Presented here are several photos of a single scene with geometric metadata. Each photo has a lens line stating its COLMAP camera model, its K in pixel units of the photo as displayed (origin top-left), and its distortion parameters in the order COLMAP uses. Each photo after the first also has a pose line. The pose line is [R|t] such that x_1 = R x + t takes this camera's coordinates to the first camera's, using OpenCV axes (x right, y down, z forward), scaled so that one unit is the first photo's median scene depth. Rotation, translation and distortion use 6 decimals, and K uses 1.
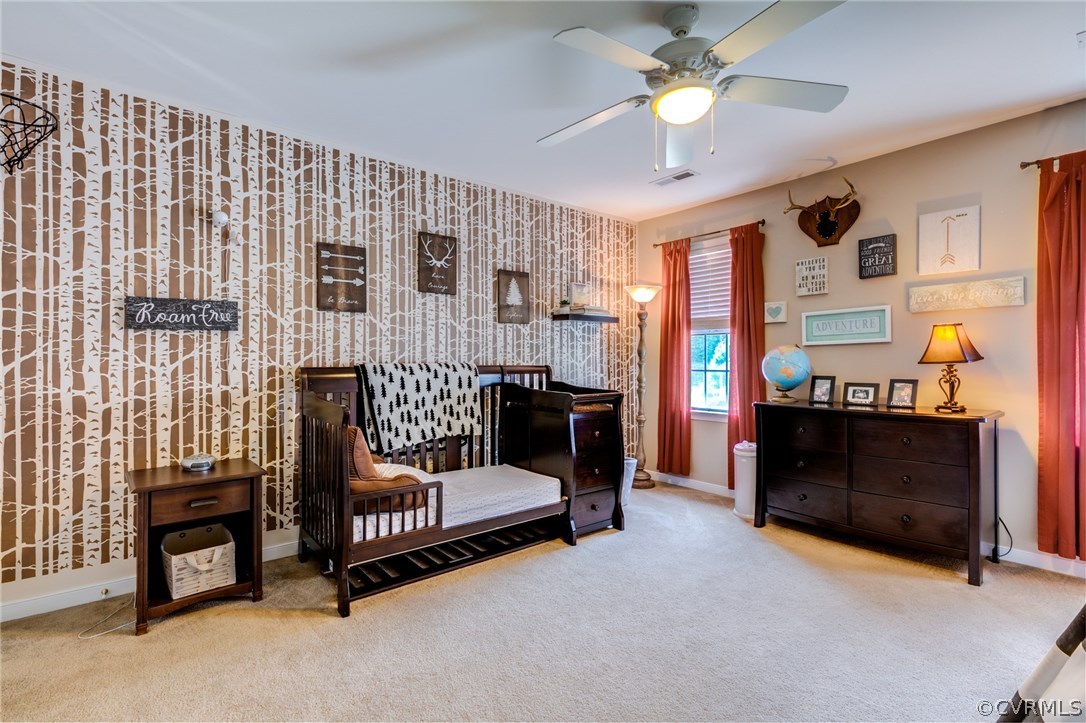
lens RADIAL K [[488.7, 0, 545.1], [0, 488.7, 360.6], [0, 0, 1]] dist [0.006735, -0.000252]
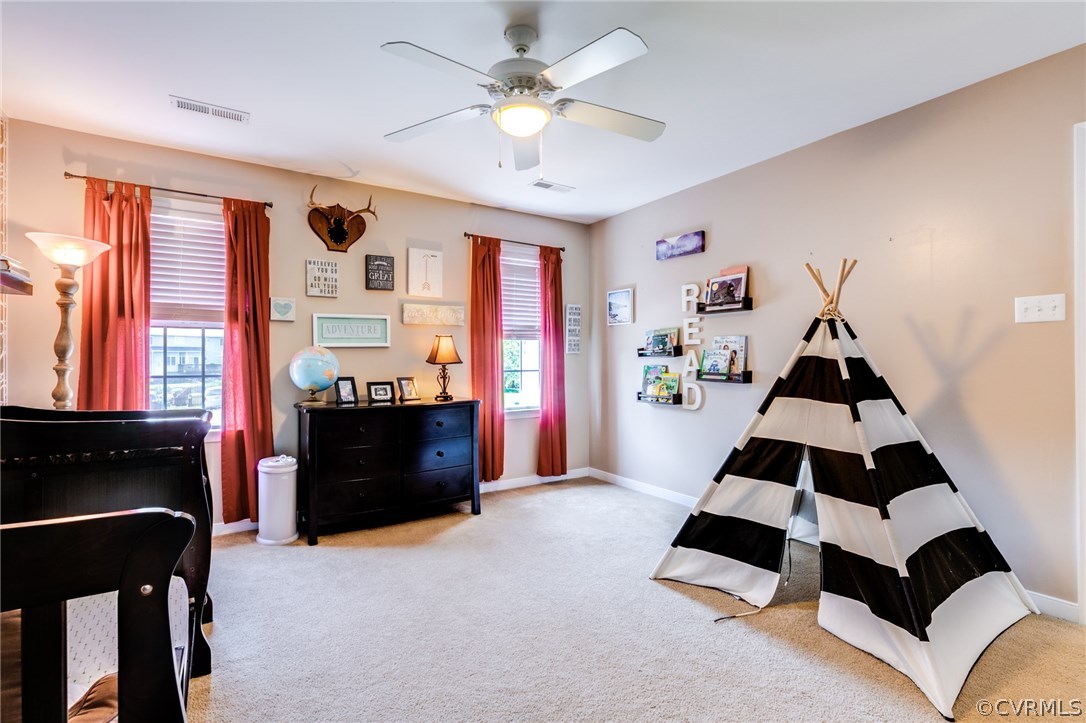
lens RADIAL K [[476.8, 0, 541.8], [0, 476.8, 363.7], [0, 0, 1]] dist [-0.000165, 0.000016]
pose [[0.147397, -0.005470, 0.989062, -0.373933], [0.002522, 0.999984, 0.005154, -0.001212], [-0.989074, 0.001735, 0.147409, 0.441771]]
